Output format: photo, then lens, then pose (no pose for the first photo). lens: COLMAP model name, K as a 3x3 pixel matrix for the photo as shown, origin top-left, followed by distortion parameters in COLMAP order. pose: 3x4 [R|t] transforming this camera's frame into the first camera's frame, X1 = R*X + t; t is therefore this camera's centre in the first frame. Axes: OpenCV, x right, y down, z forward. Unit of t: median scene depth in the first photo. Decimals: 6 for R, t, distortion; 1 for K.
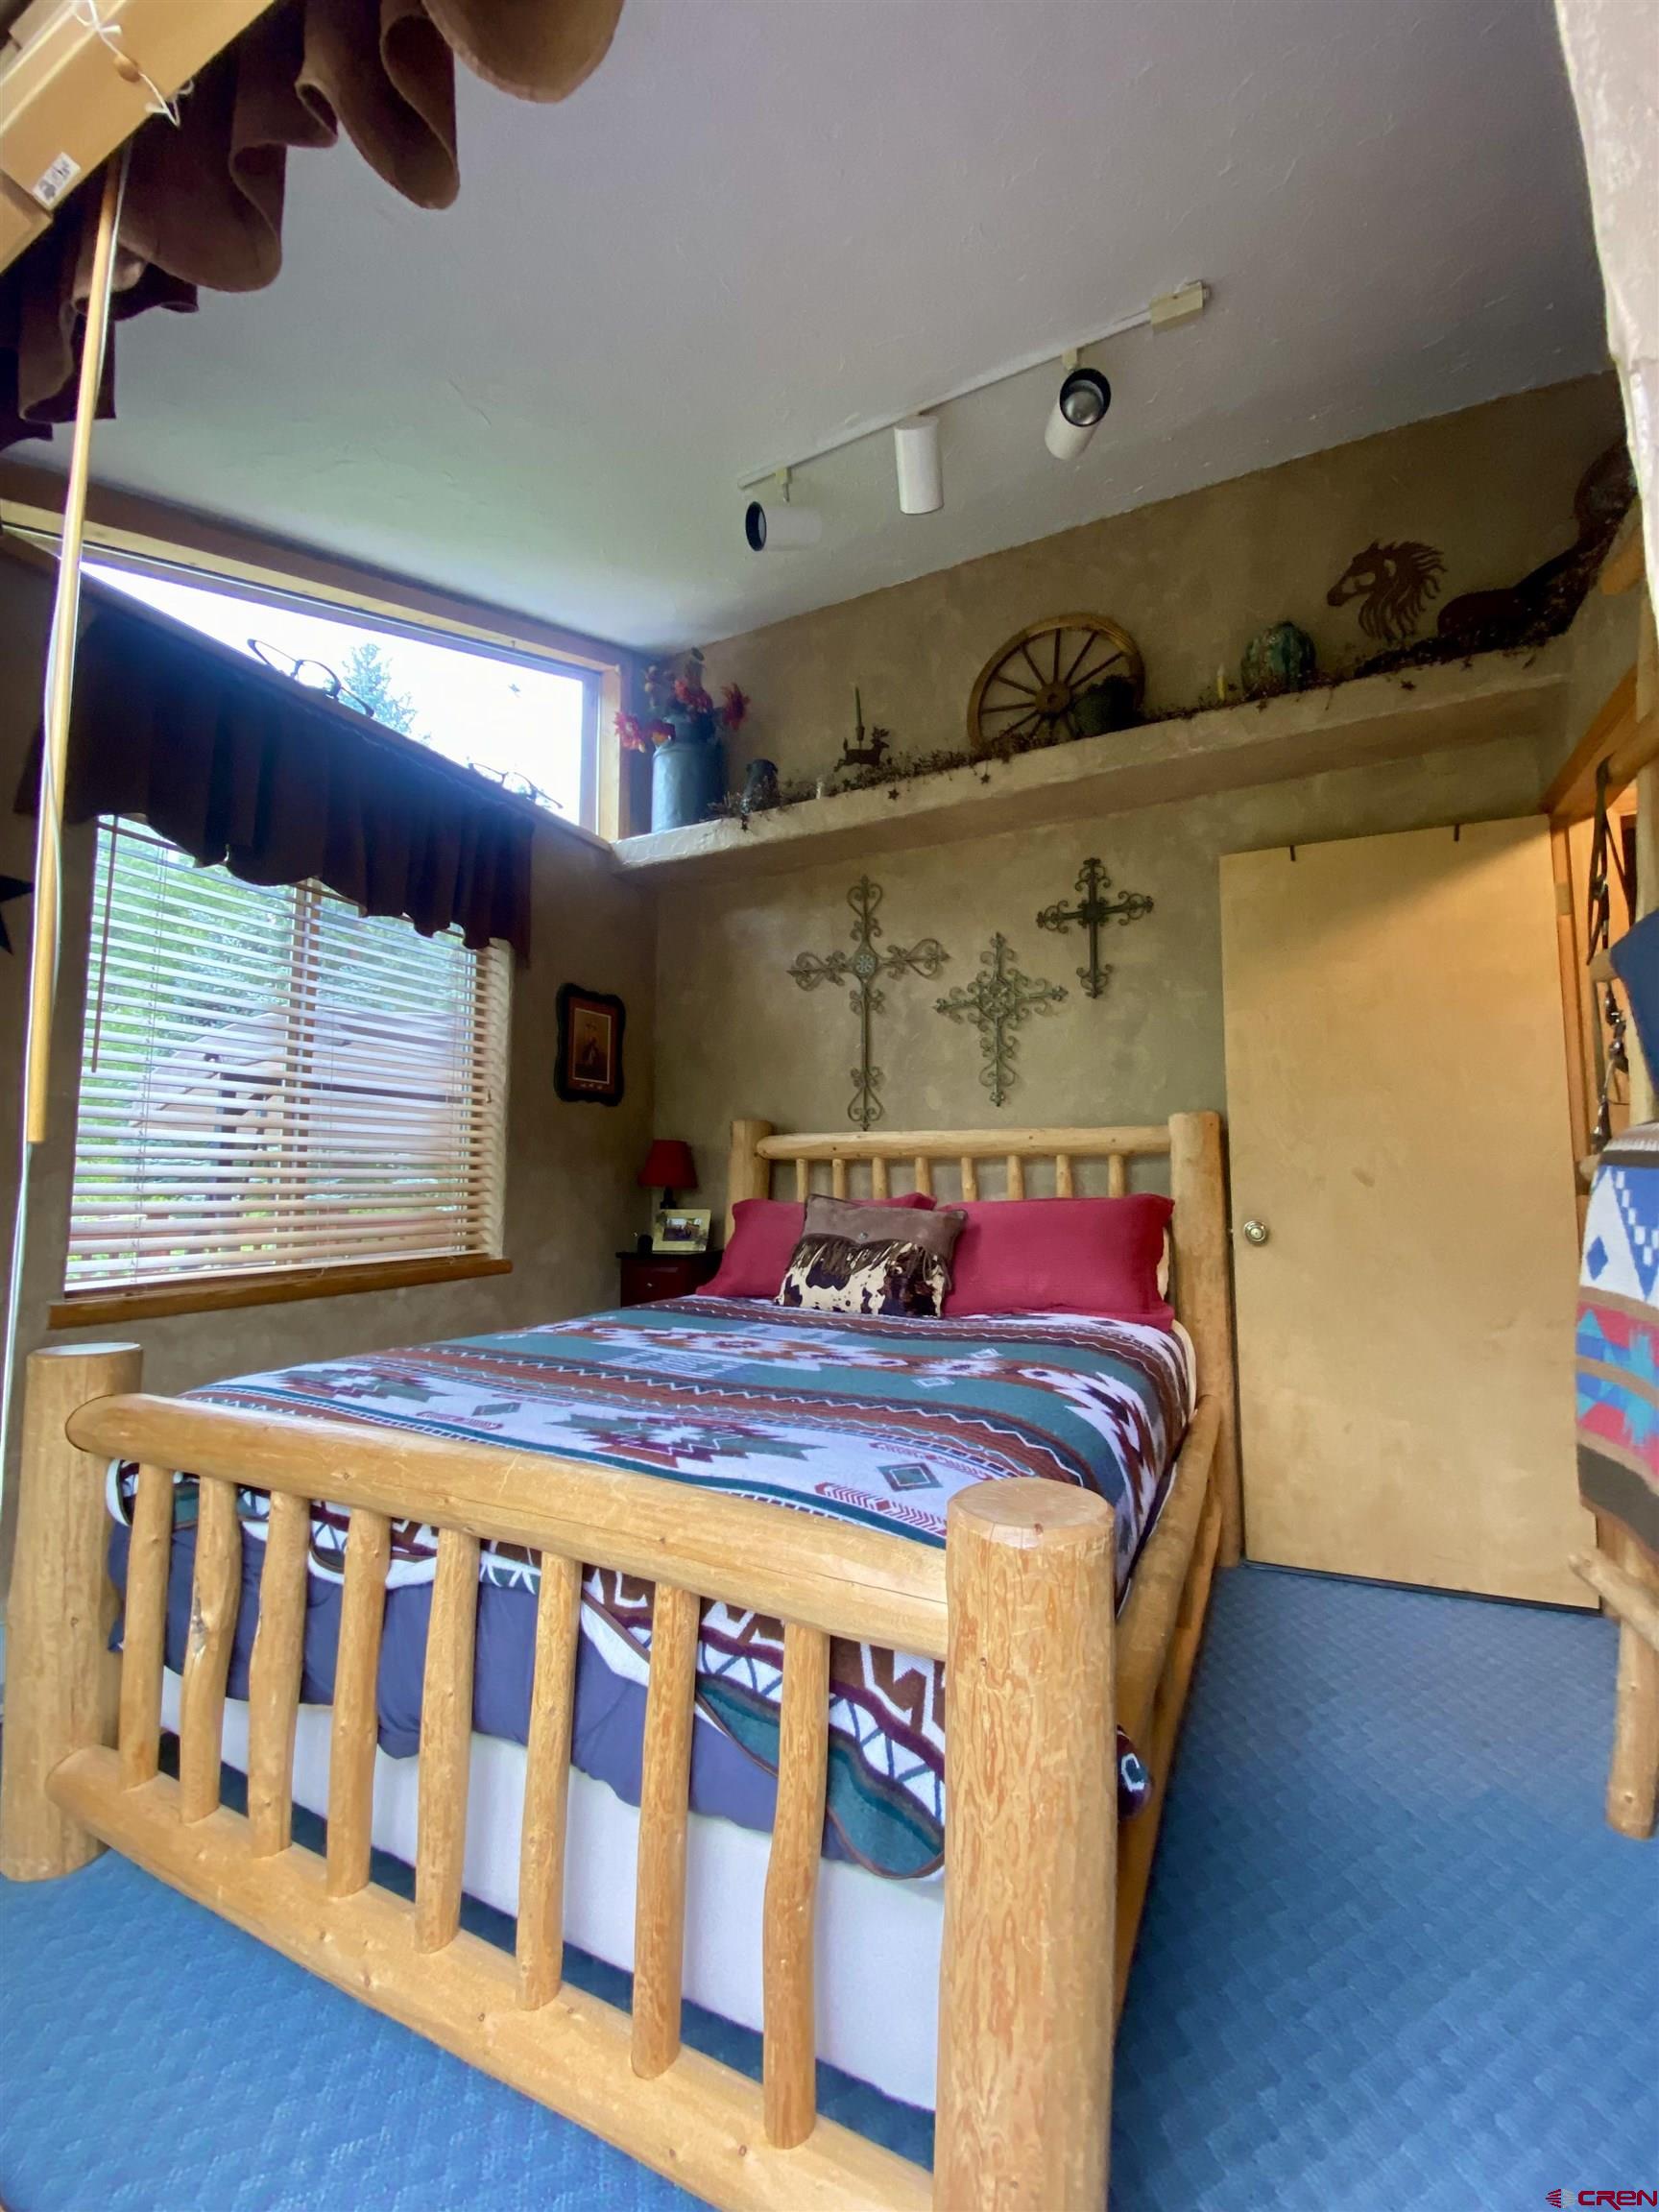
lens RADIAL K [[877.5, 0, 829.5], [0, 877.5, 1106.0], [0, 0, 1]] dist [-0.001082, -0.025893]
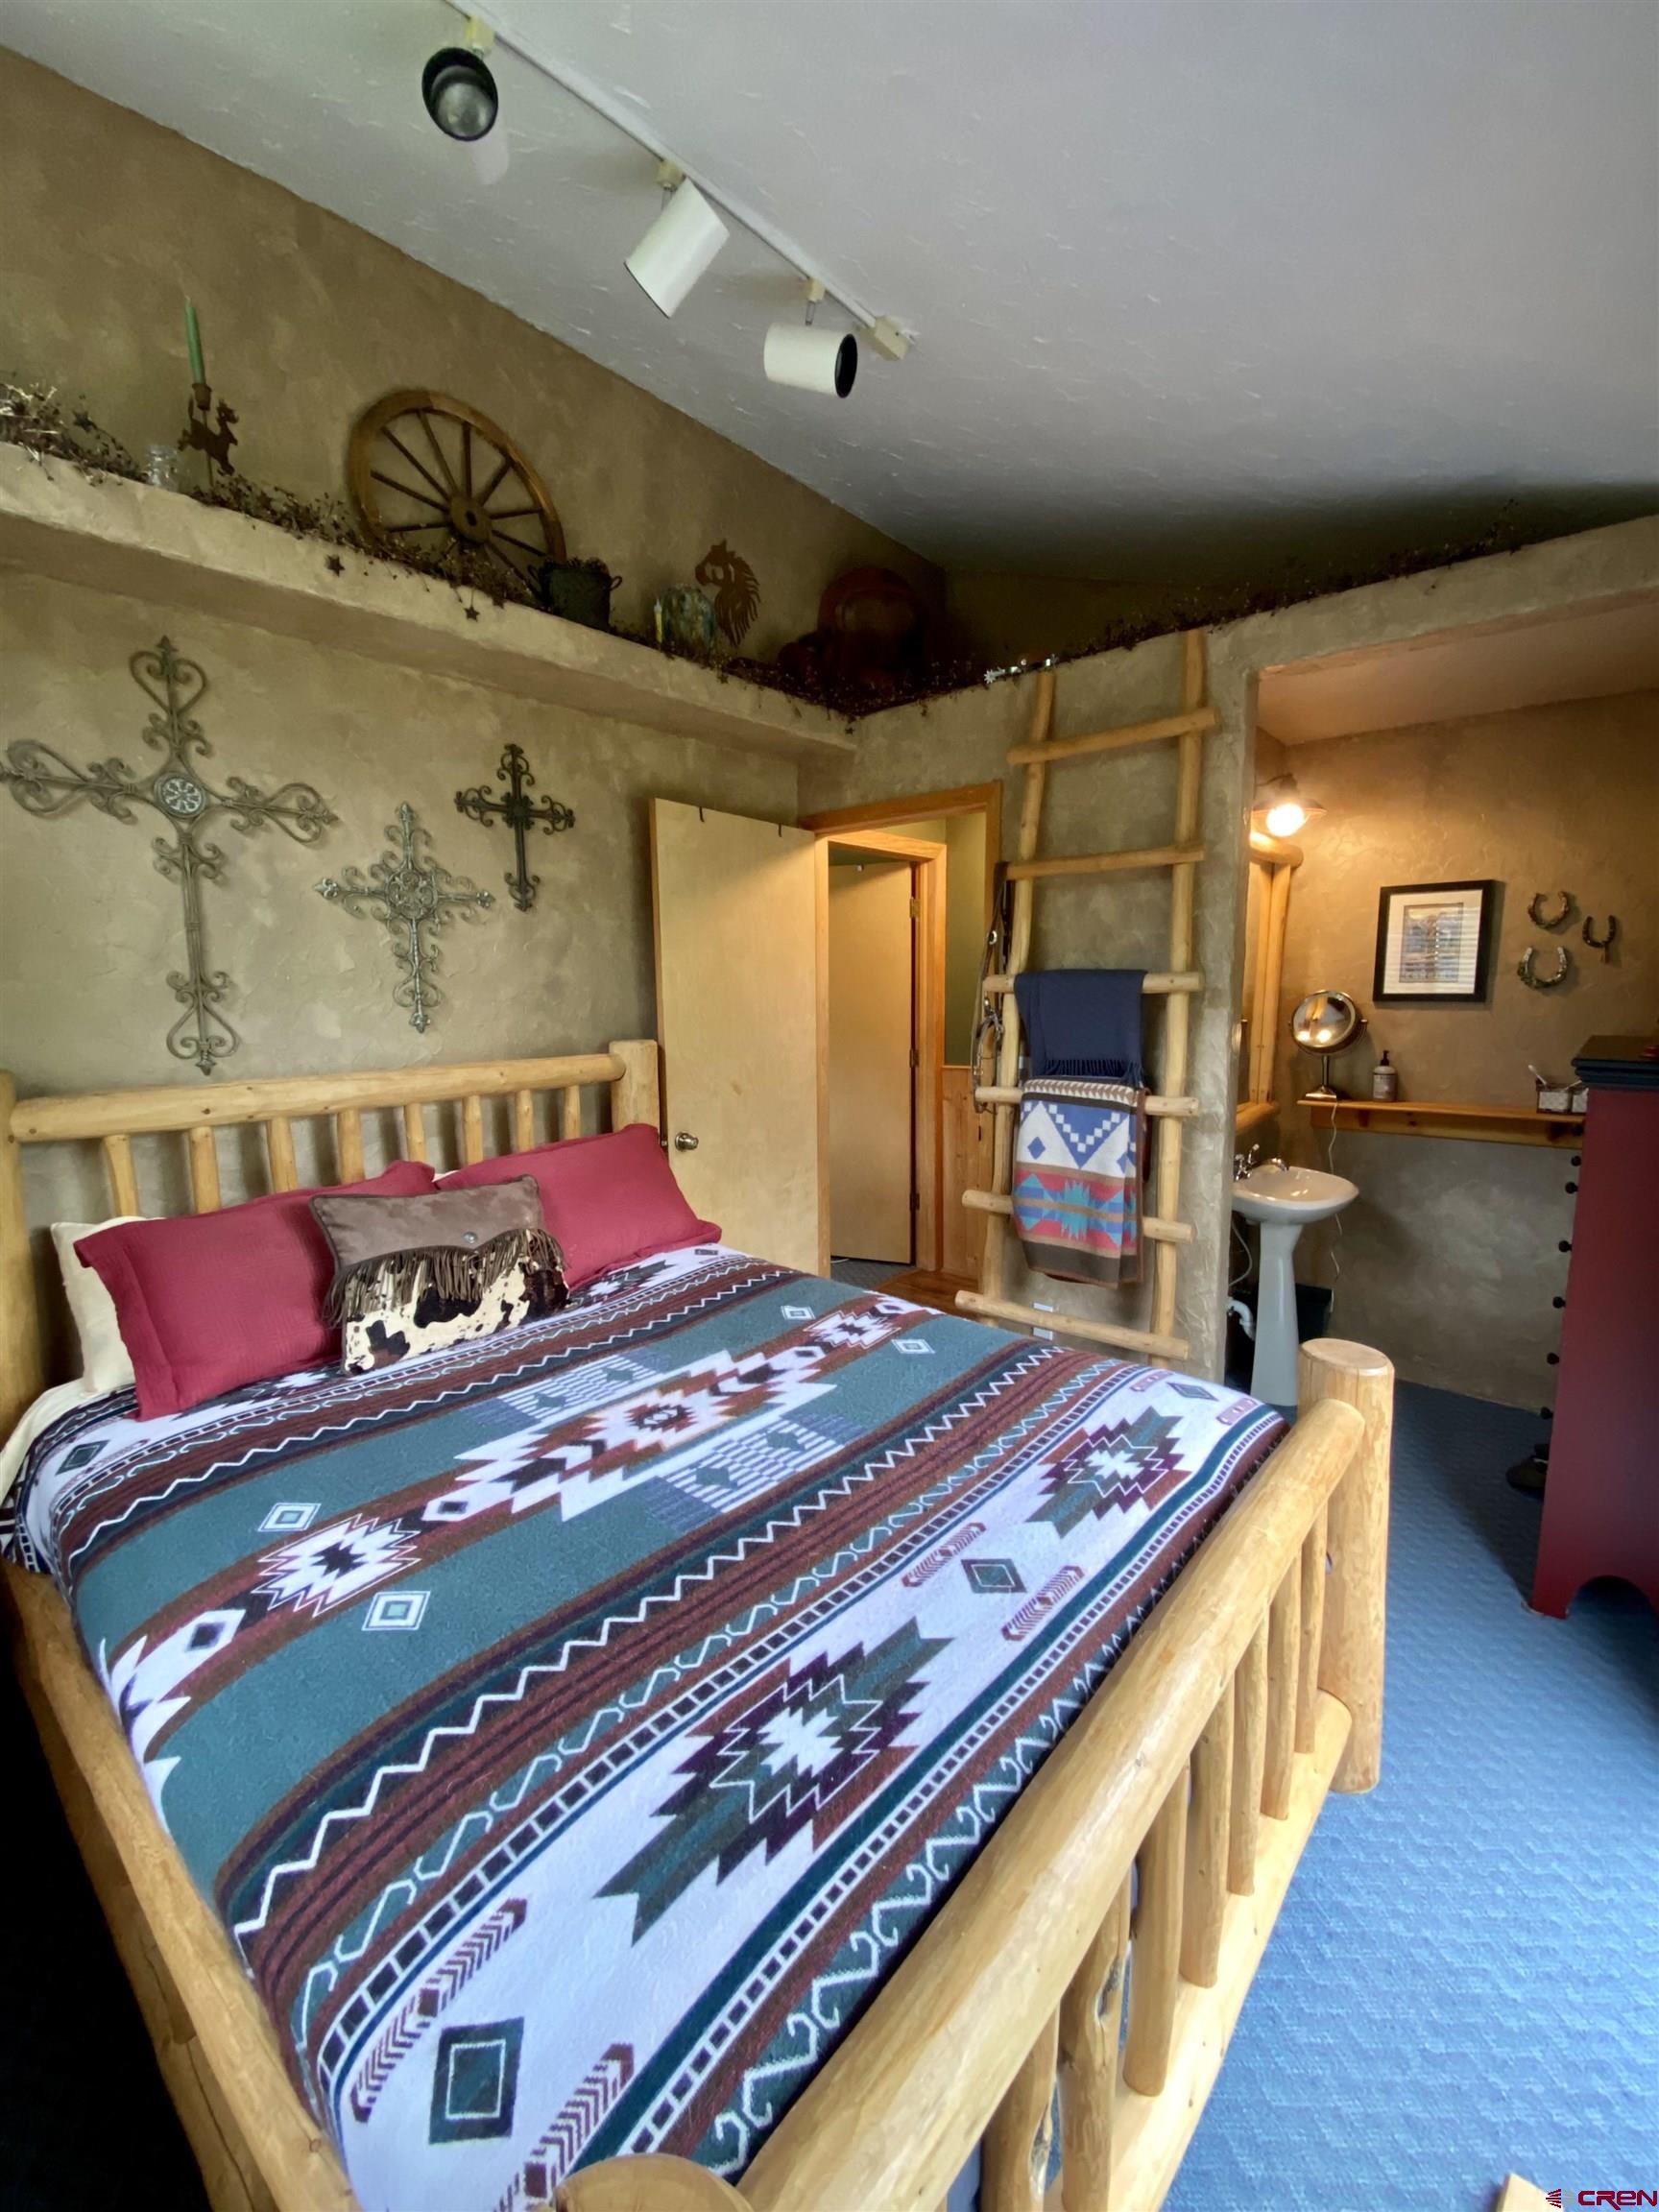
lens RADIAL K [[877.5, 0, 829.5], [0, 877.5, 1106.0], [0, 0, 1]] dist [-0.001082, -0.025893]
pose [[0.235245, -0.132019, 0.962928, -0.498202], [-0.073278, 0.985503, 0.153015, -0.083275], [-0.969170, -0.106557, 0.222161, 0.455734]]
